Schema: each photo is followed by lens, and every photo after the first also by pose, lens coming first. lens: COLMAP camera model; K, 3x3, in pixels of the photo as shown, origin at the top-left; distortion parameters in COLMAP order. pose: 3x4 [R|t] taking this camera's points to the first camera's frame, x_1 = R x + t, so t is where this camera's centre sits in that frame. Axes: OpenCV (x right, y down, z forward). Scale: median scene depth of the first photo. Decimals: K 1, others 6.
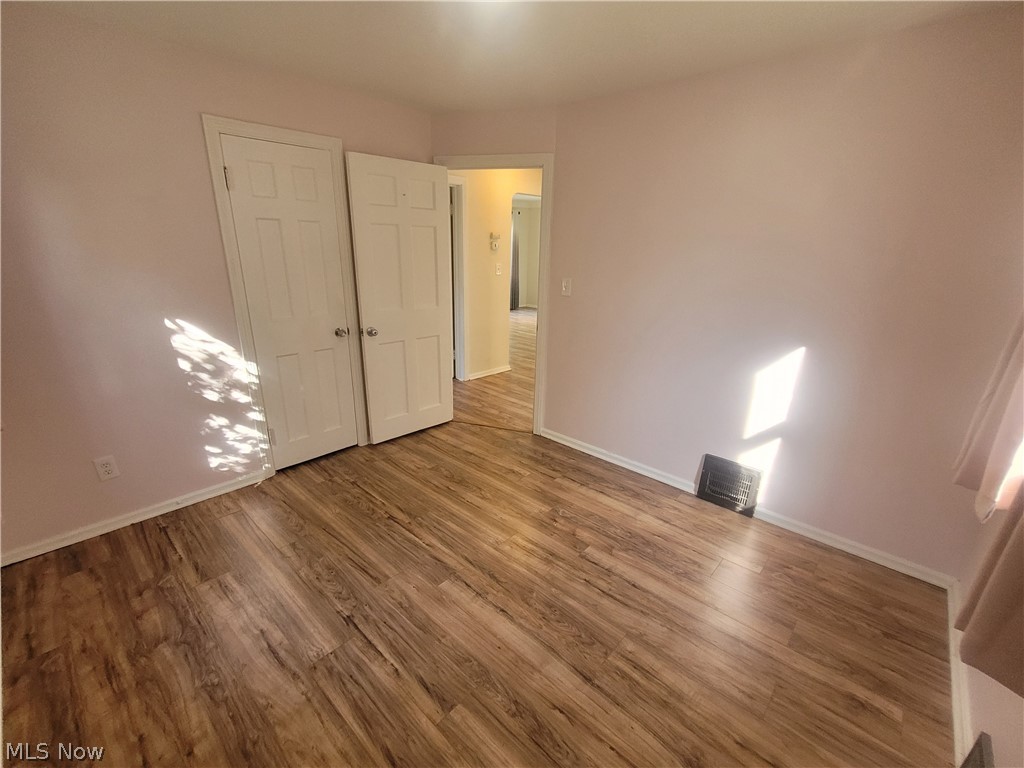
lens RADIAL K [[436.8, 0, 524.7], [0, 436.8, 412.9], [0, 0, 1]] dist [0.000651, 0.000040]
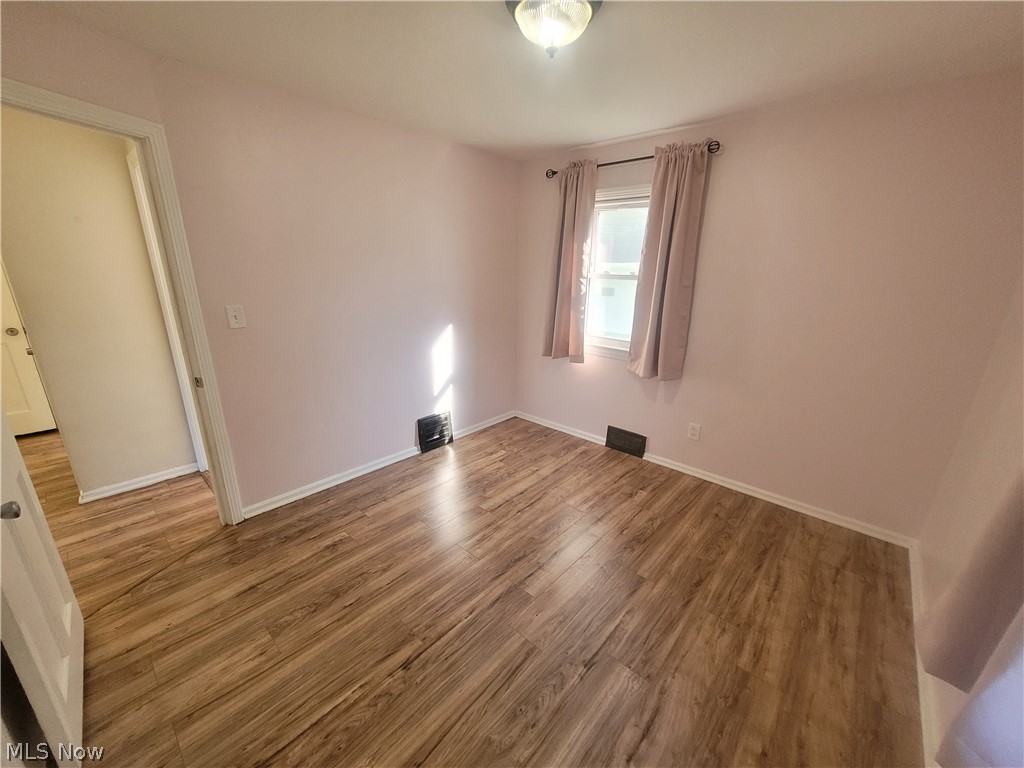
lens RADIAL K [[406.2, 0, 506.4], [0, 406.2, 384.5], [0, 0, 1]] dist [0.004078, 0.000346]
pose [[0.011445, -0.307103, 0.951607, -0.756735], [0.343328, 0.895022, 0.284713, -0.273427], [-0.939146, 0.323455, 0.115681, 0.621578]]
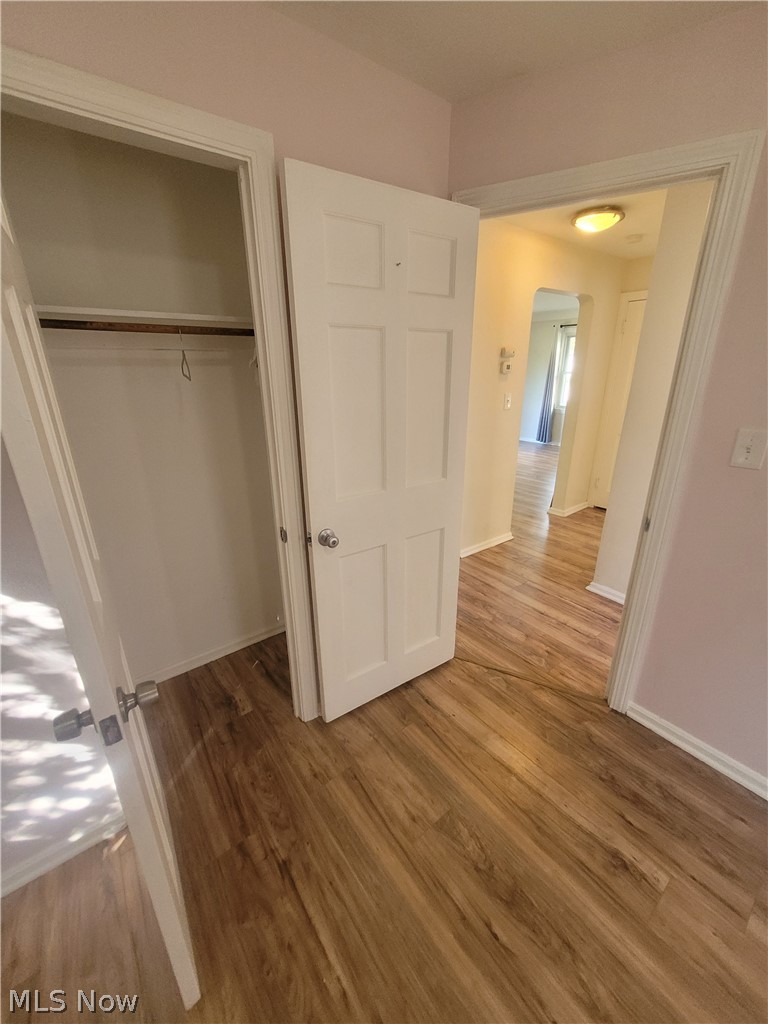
lens RADIAL K [[406.2, 0, 384.0], [0, 406.2, 512.0], [0, 0, 1]] dist [0.004078, 0.000346]
pose [[0.981213, 0.031537, -0.190334, -0.235823], [-0.036885, 0.999016, -0.024621, -0.243918], [0.189370, 0.031179, 0.981411, 0.633028]]
